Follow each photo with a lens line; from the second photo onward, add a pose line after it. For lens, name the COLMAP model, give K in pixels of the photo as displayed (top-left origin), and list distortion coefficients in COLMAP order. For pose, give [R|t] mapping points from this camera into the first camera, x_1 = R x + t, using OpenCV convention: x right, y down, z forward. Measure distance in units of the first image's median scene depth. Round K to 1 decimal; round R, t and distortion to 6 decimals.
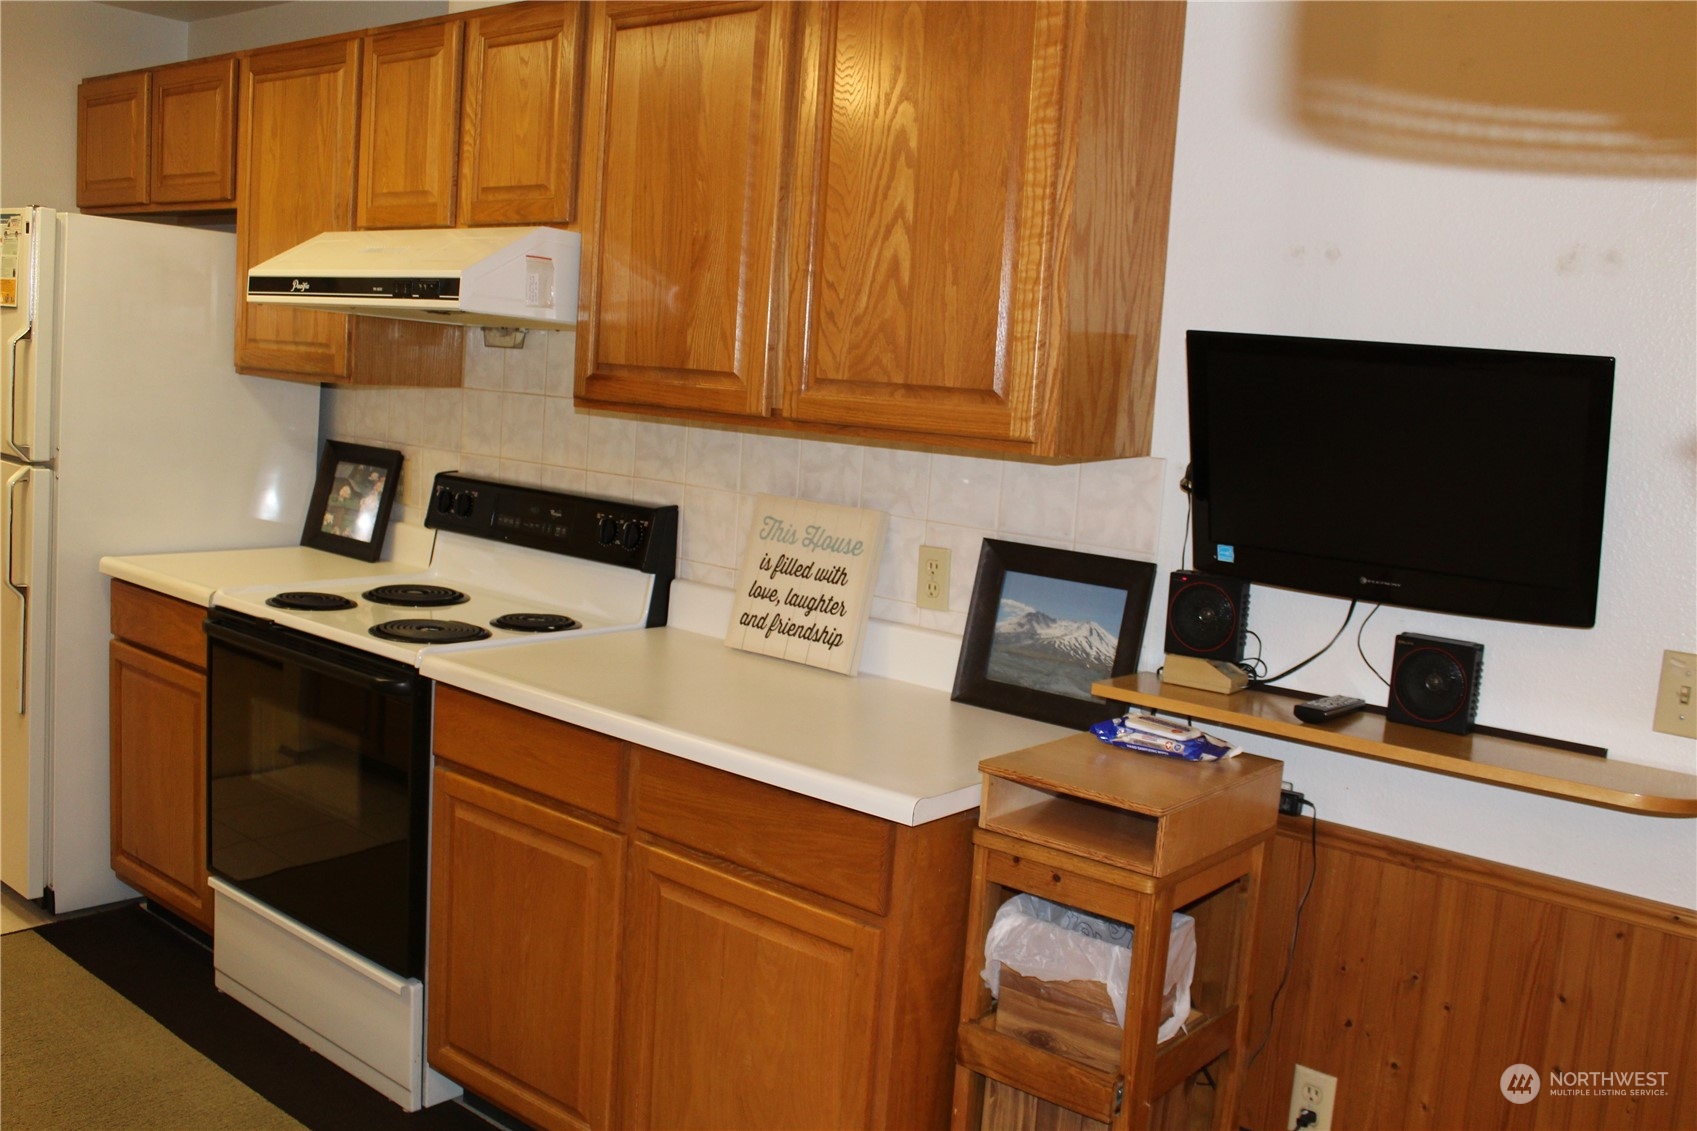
lens RADIAL K [[1513.2, 0, 848.5], [0, 1513.2, 565.5], [0, 0, 1]] dist [-0.165926, 0.157818]
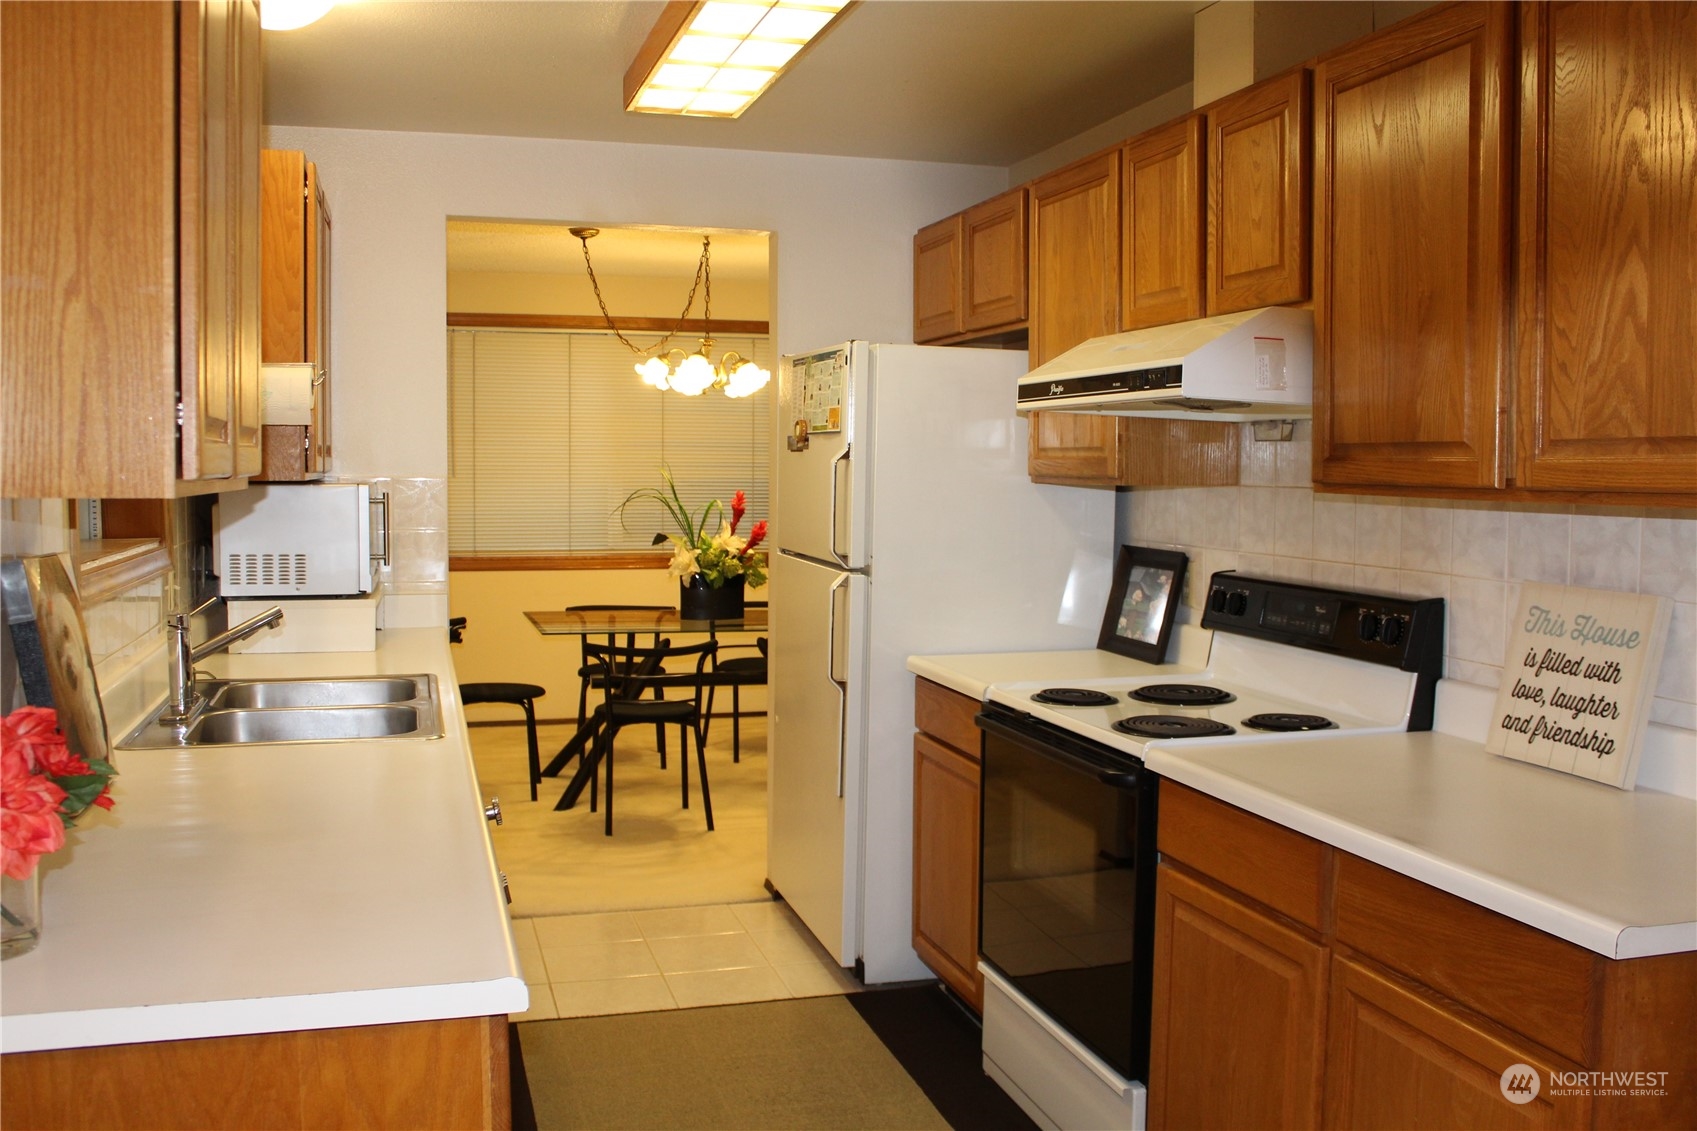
lens RADIAL K [[1513.2, 0, 848.5], [0, 1513.2, 565.5], [0, 0, 1]] dist [-0.165926, 0.157818]
pose [[0.821745, -0.027085, -0.569211, 0.107650], [-0.023151, 0.996458, -0.080837, 0.022655], [0.569385, 0.079606, 0.818208, 0.065684]]
